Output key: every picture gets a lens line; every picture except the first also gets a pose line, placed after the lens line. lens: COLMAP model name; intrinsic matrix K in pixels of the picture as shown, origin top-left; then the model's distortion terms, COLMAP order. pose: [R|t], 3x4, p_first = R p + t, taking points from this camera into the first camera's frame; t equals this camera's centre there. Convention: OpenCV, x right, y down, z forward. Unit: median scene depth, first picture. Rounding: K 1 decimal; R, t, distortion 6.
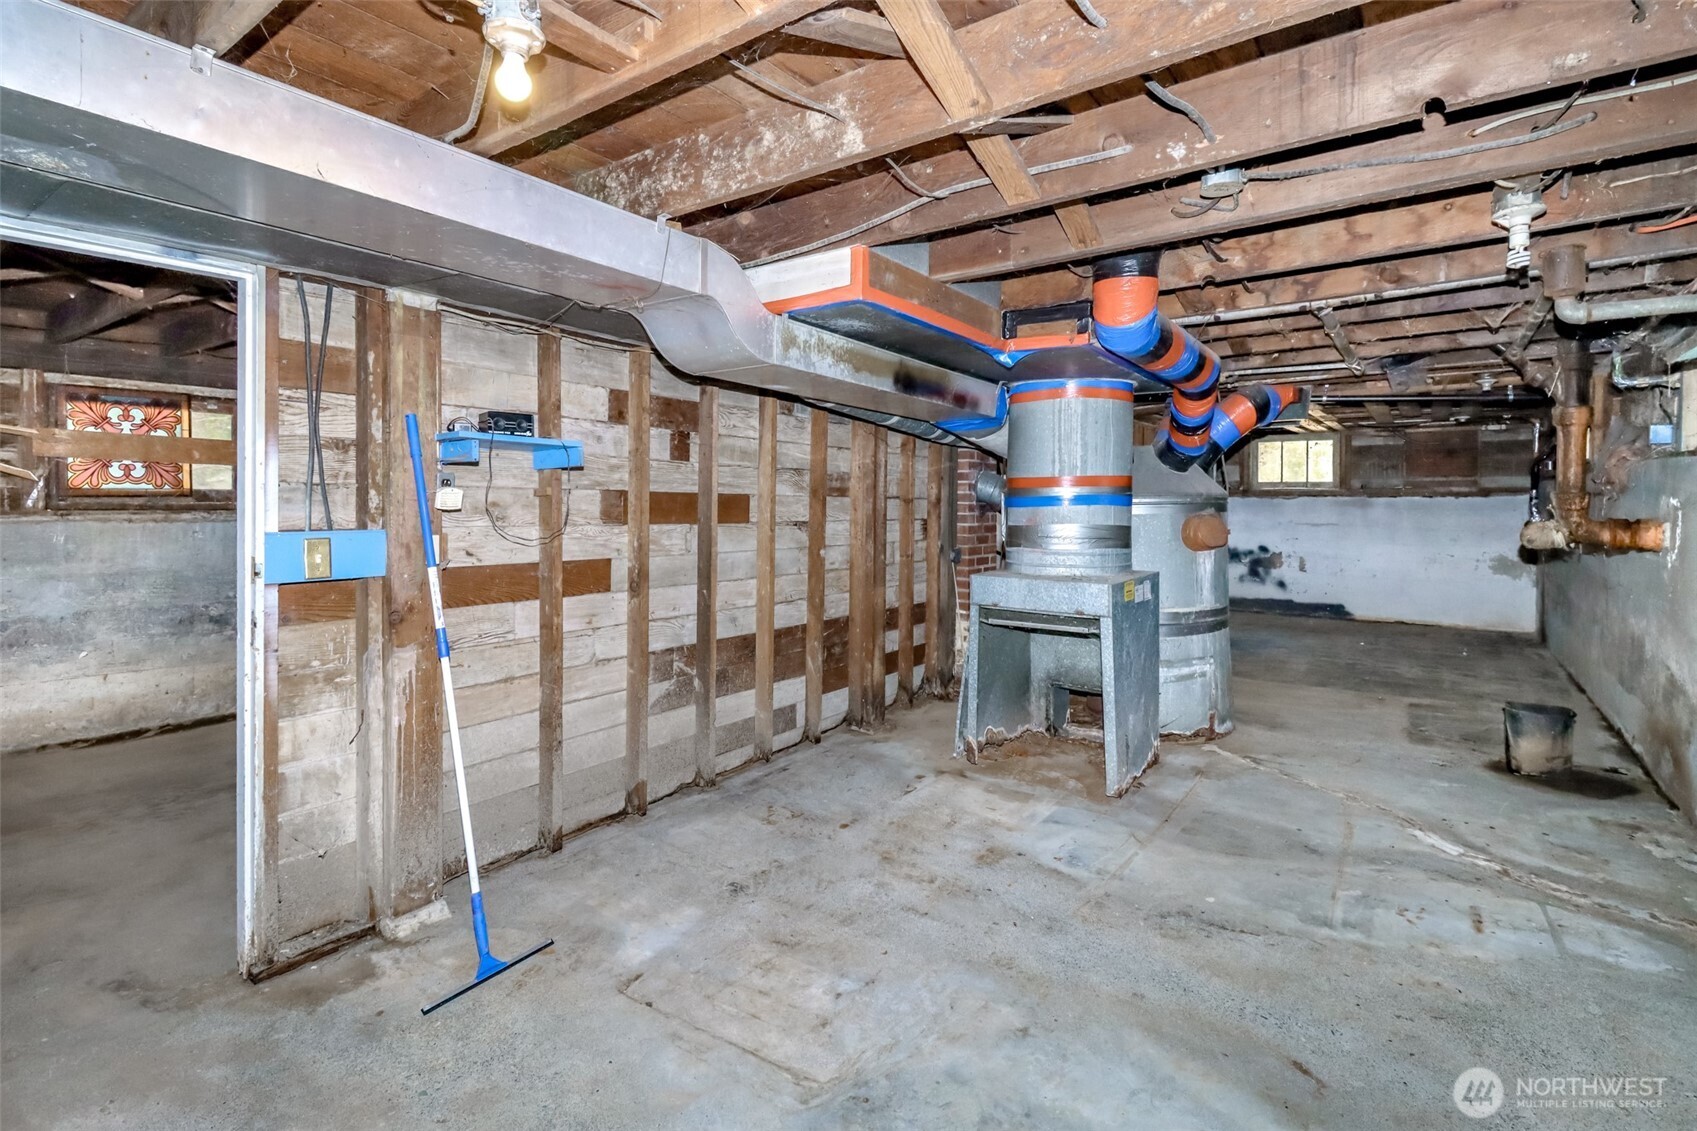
lens RADIAL K [[778.7, 0, 843.4], [0, 778.7, 505.2], [0, 0, 1]] dist [0.015343, -0.010657]
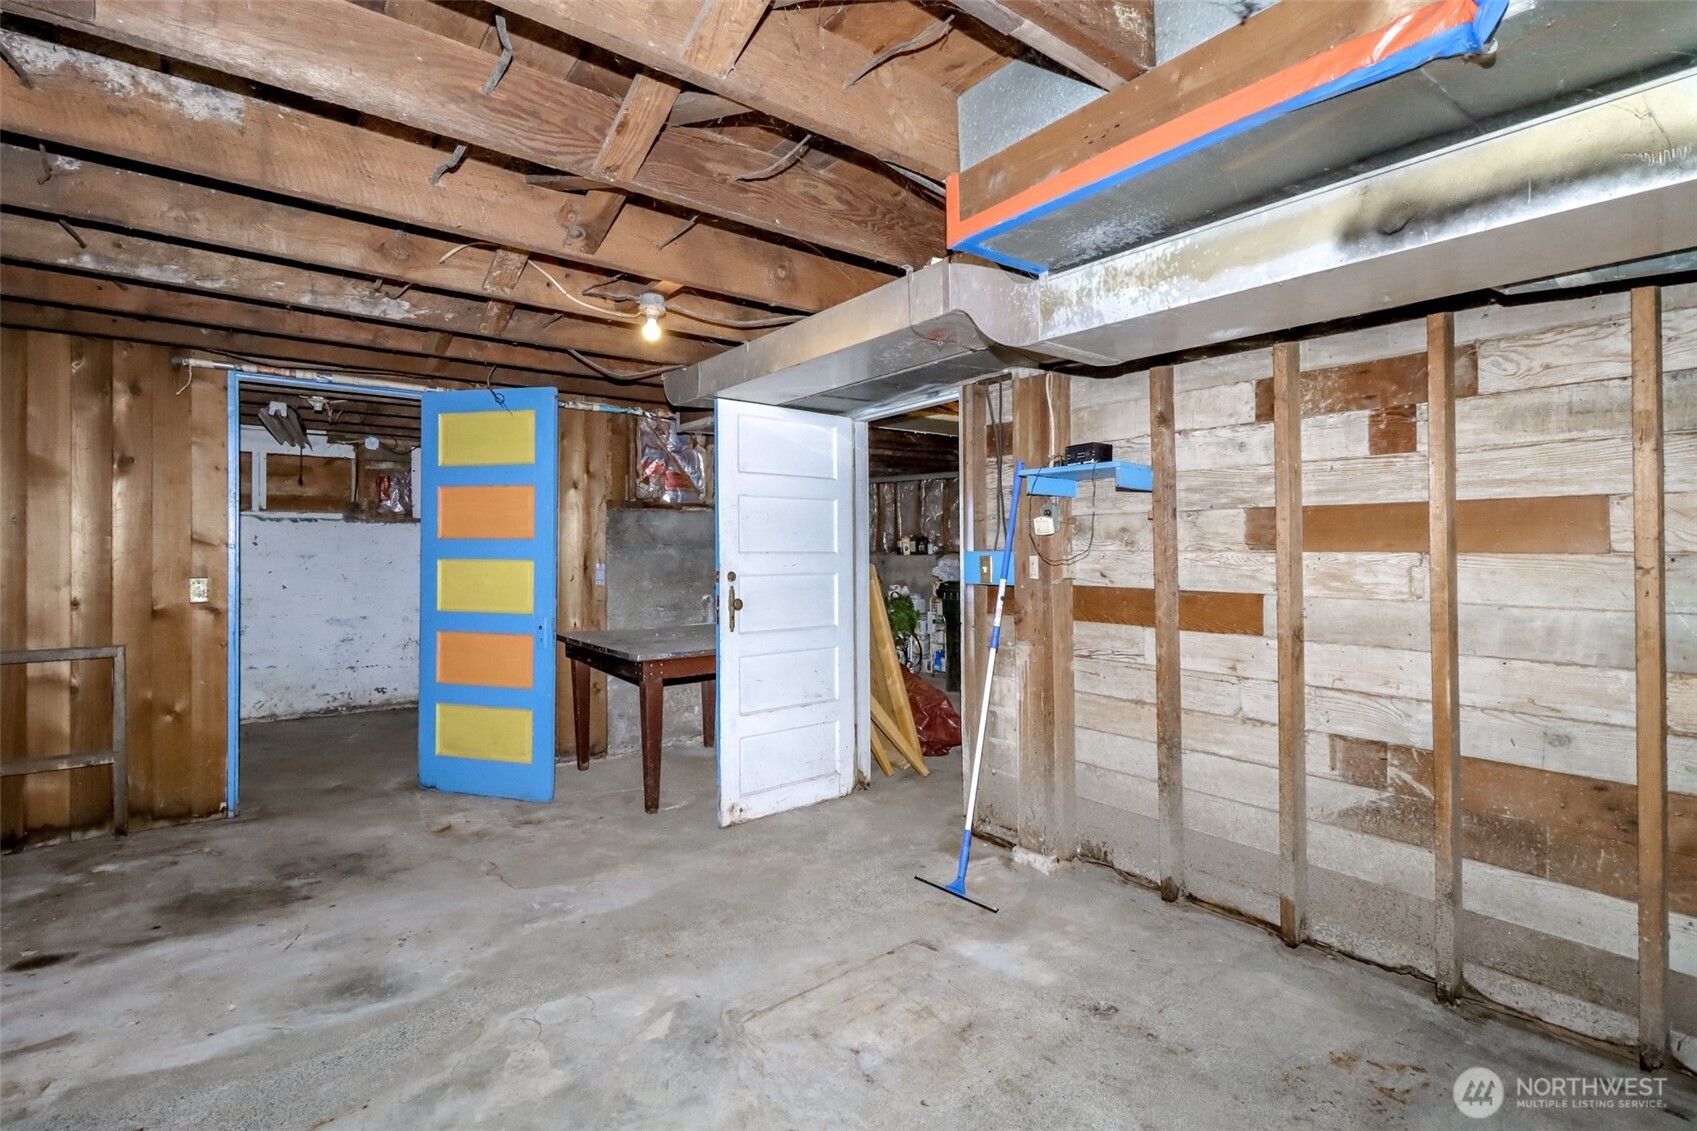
lens RADIAL K [[778.7, 0, 849.4], [0, 778.7, 549.4], [0, 0, 1]] dist [0.015343, -0.010657]
pose [[-0.271728, -0.005669, -0.962357, 0.595535], [0.000757, 0.999981, -0.006105, 0.028337], [0.962374, -0.002387, -0.271719, 0.838324]]
